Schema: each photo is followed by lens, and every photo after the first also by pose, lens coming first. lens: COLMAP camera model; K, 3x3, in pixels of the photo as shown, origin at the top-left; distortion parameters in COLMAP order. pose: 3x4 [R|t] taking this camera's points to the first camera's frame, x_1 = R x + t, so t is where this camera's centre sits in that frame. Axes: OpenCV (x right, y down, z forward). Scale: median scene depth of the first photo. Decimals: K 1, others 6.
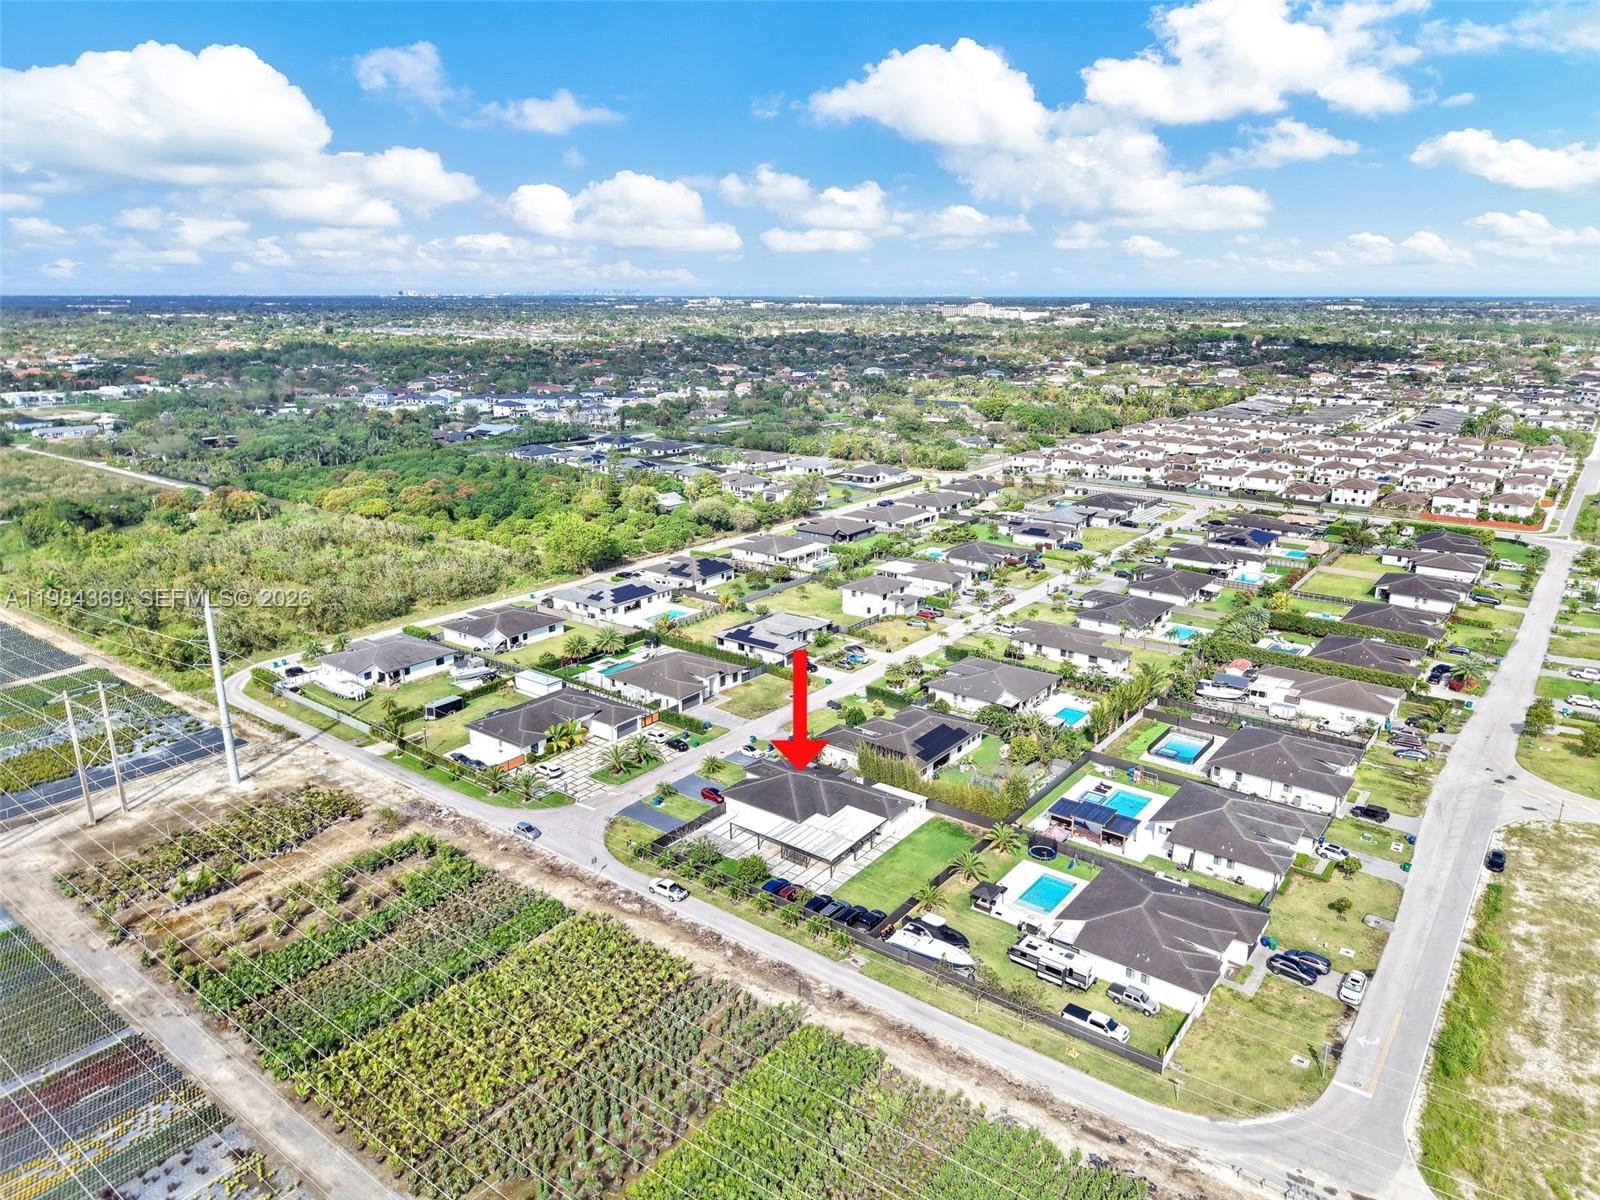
lens RADIAL K [[1071.3, 0, 800.0], [0, 1071.3, 600.0], [0, 0, 1]] dist [0.003536, 0.003628]
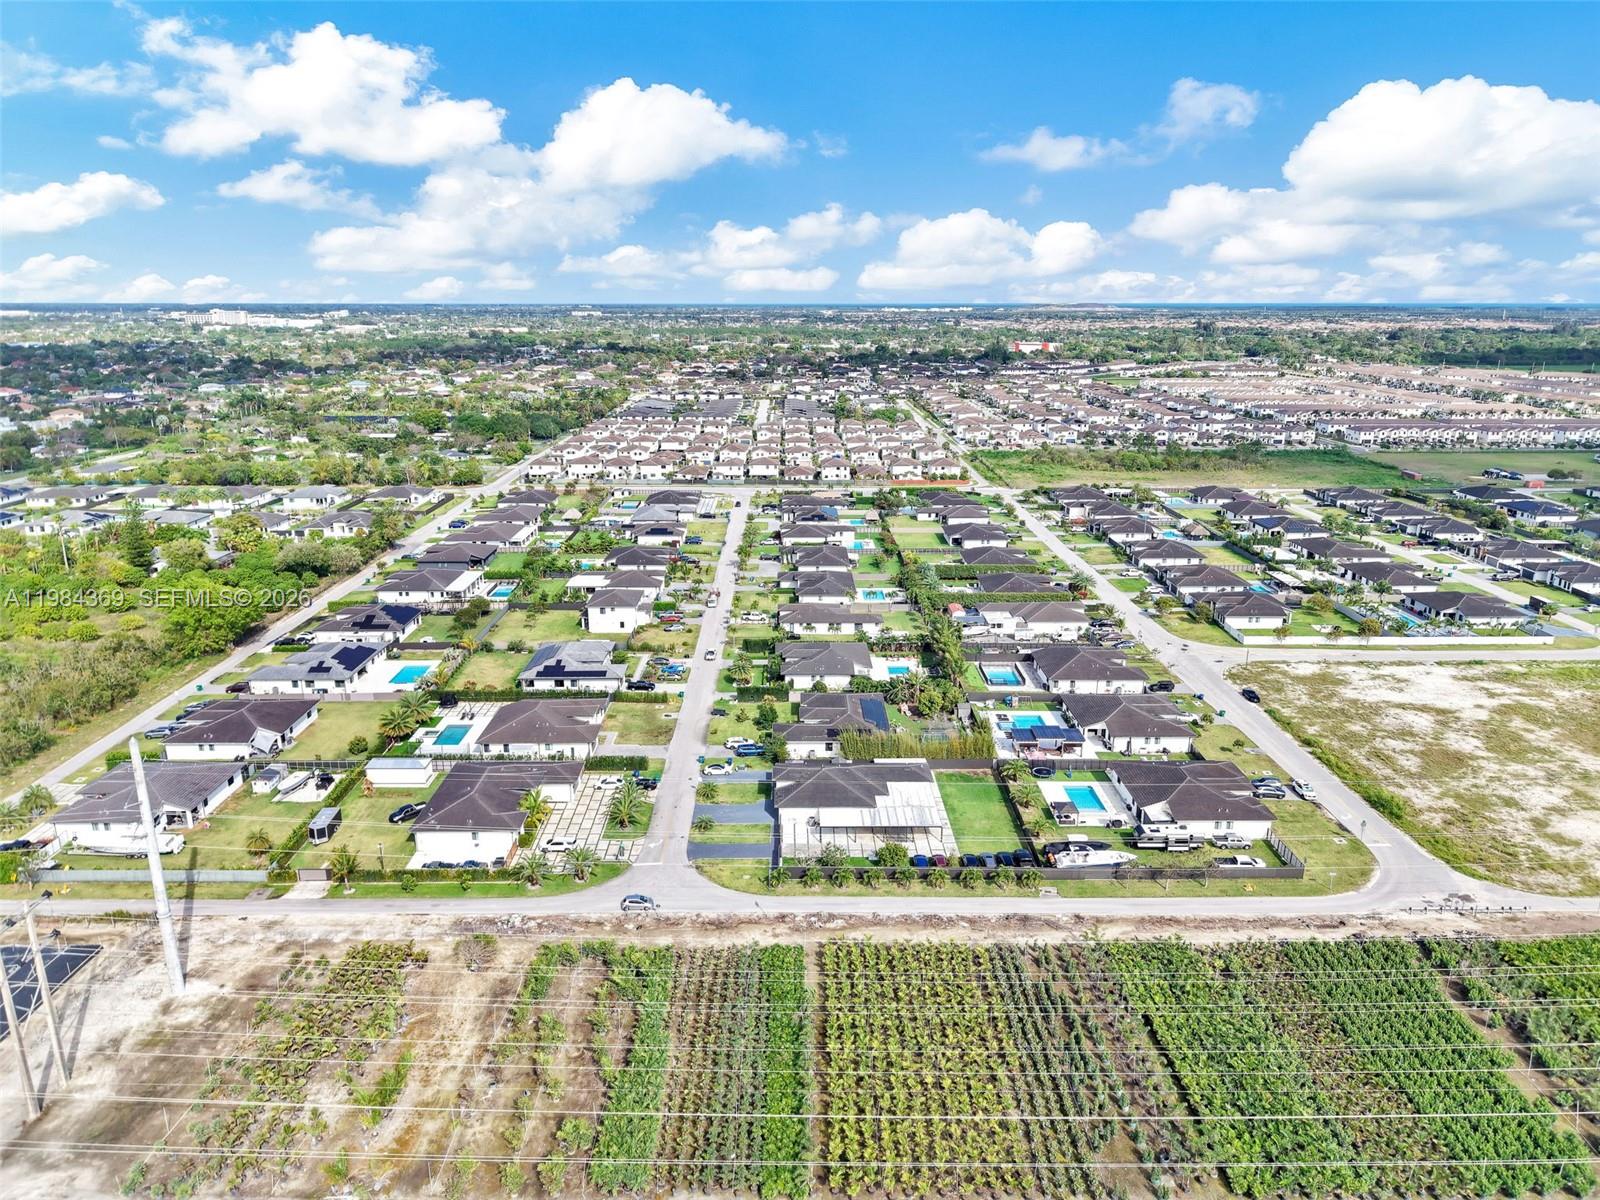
lens RADIAL K [[1071.3, 0, 800.0], [0, 1071.3, 600.0], [0, 0, 1]] dist [0.003536, 0.003628]
pose [[0.789754, -0.165674, 0.590628, -0.672811], [0.170127, 0.984223, 0.048595, -0.057434], [-0.589360, 0.062104, 0.805480, 0.194020]]
